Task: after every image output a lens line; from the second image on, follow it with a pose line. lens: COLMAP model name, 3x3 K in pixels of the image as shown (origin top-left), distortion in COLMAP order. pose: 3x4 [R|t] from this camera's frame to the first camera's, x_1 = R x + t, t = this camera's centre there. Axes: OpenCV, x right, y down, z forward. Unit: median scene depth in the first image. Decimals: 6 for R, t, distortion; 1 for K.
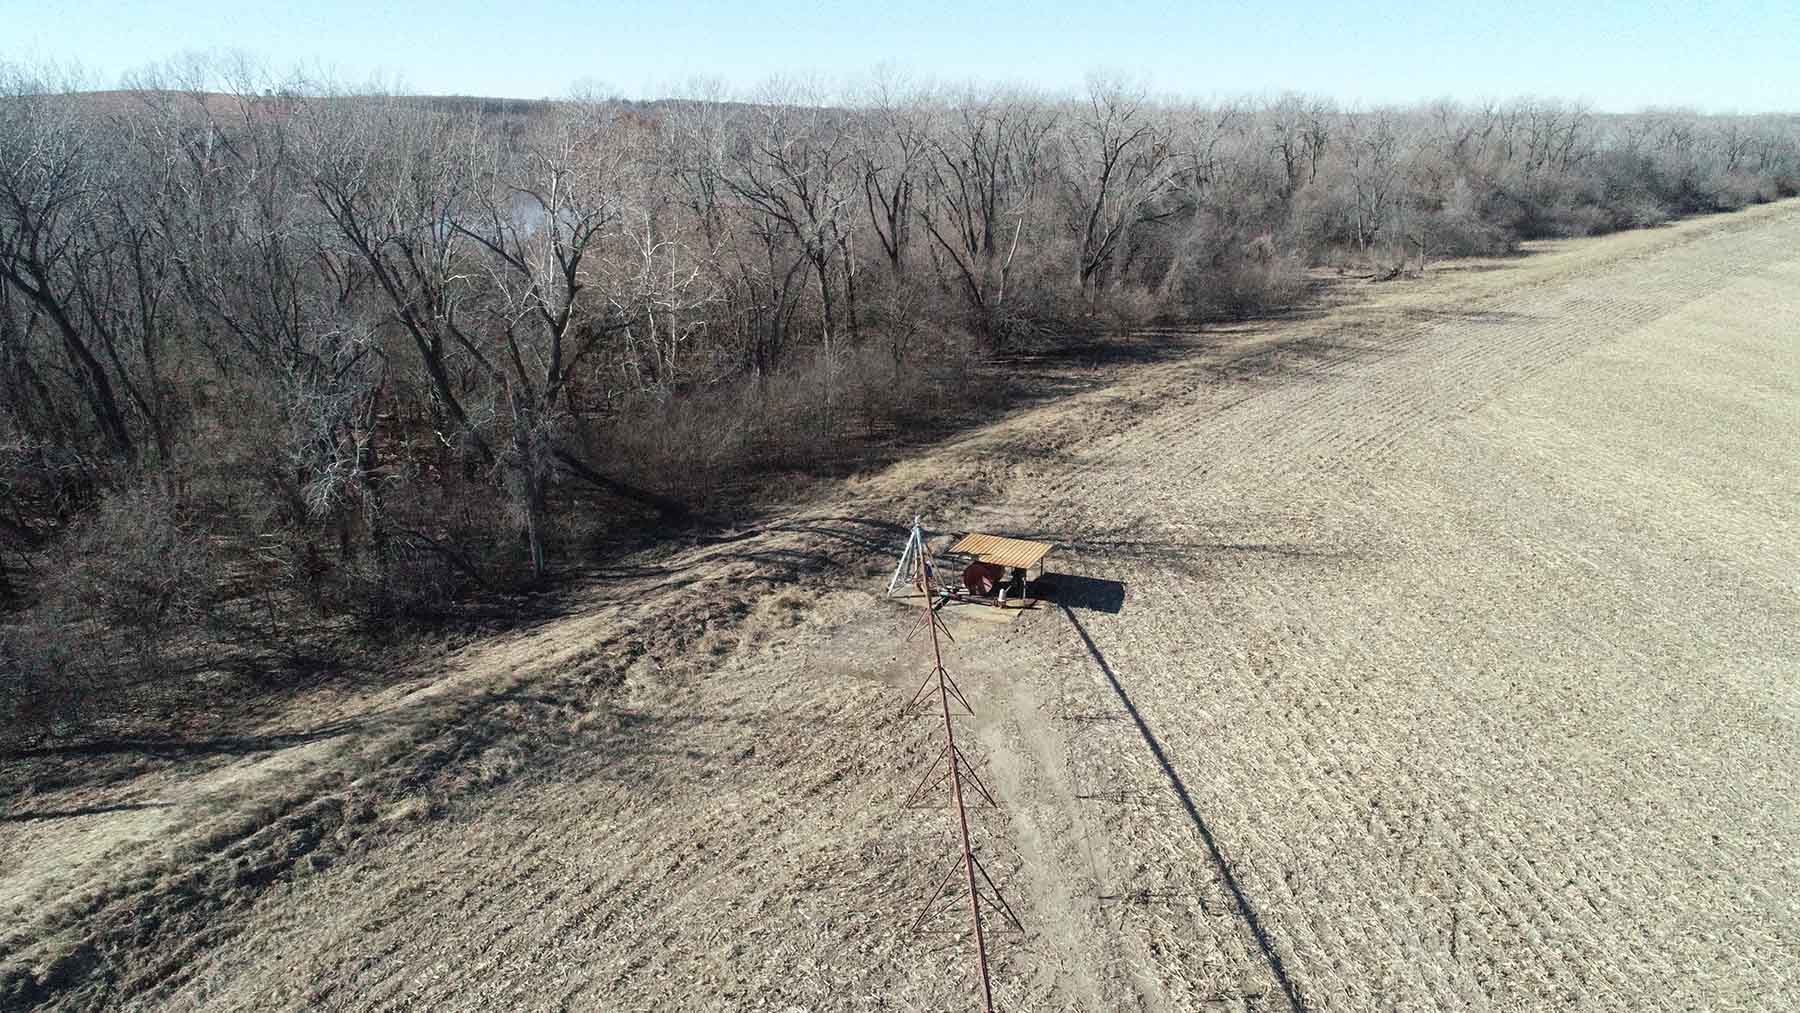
lens RADIAL K [[1271.9, 0, 900.0], [0, 1271.9, 506.5], [0, 0, 1]] dist [0.000971, -0.004229]
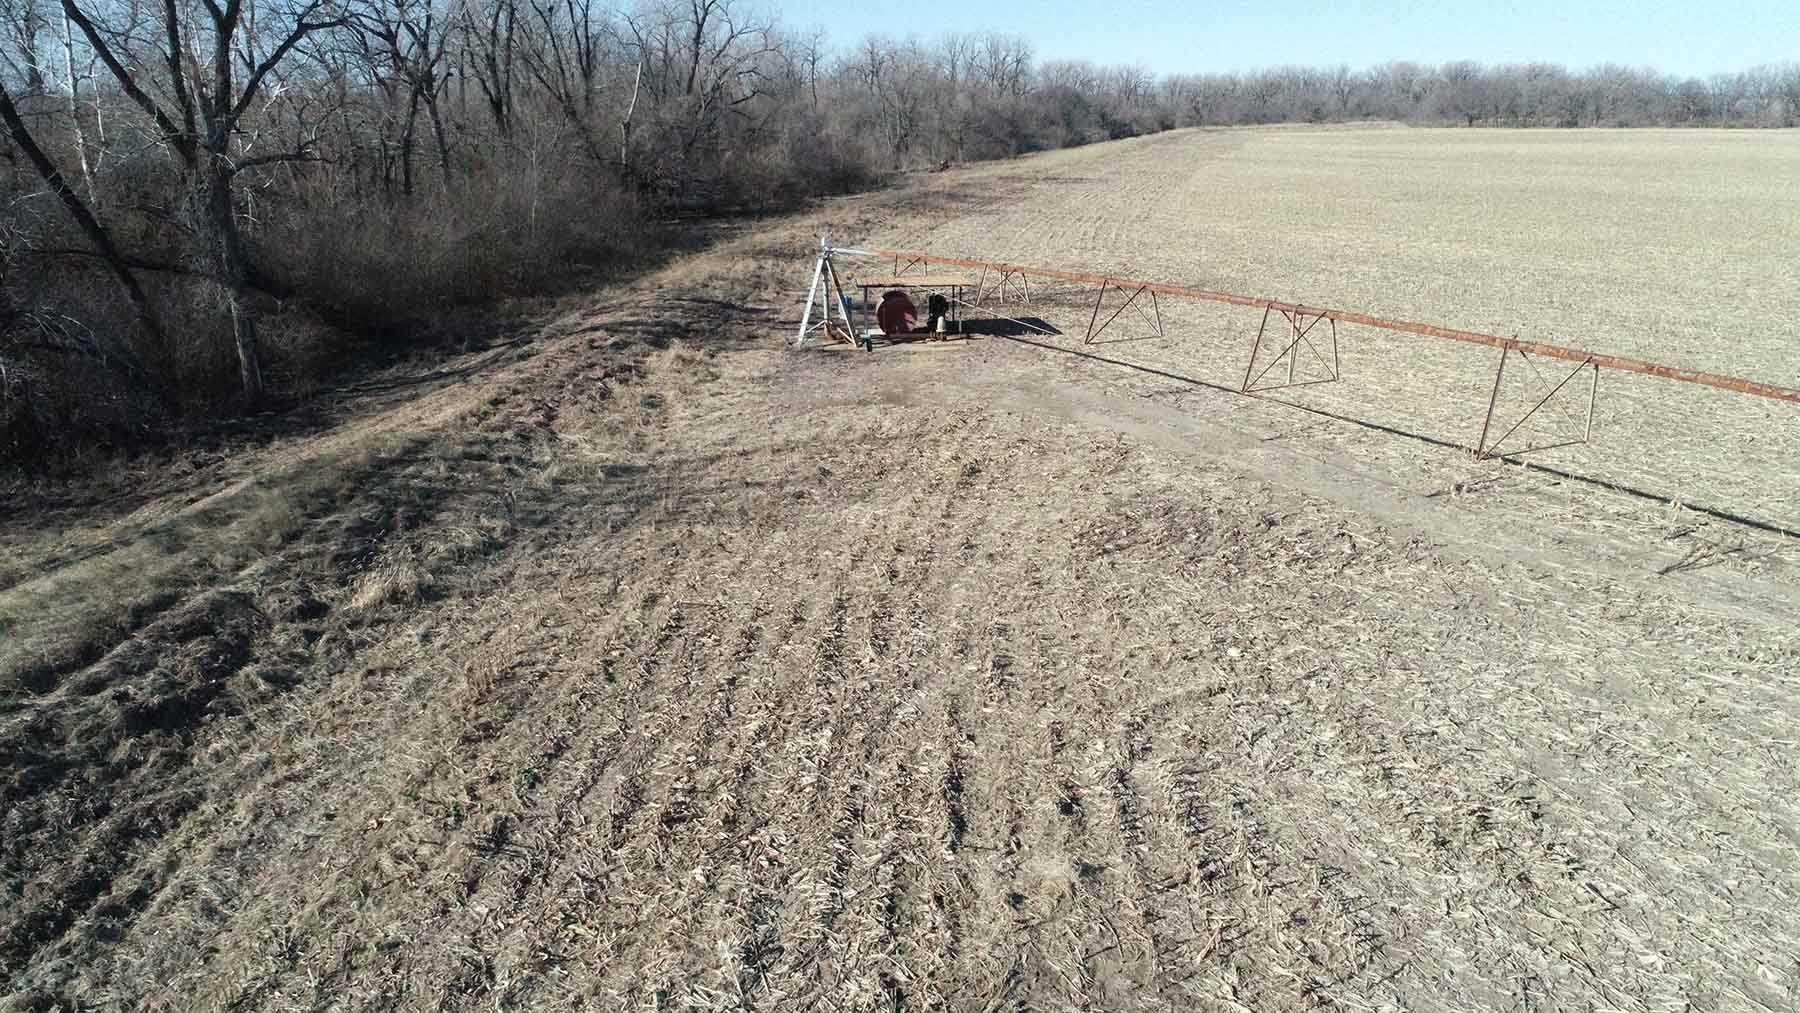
lens RADIAL K [[1271.9, 0, 900.0], [0, 1271.9, 506.5], [0, 0, 1]] dist [0.000971, -0.004229]
pose [[0.893930, -0.160403, 0.418521, -0.407851], [0.170316, 0.985292, 0.013842, 0.232484], [-0.414586, 0.058907, 0.908102, 0.415076]]
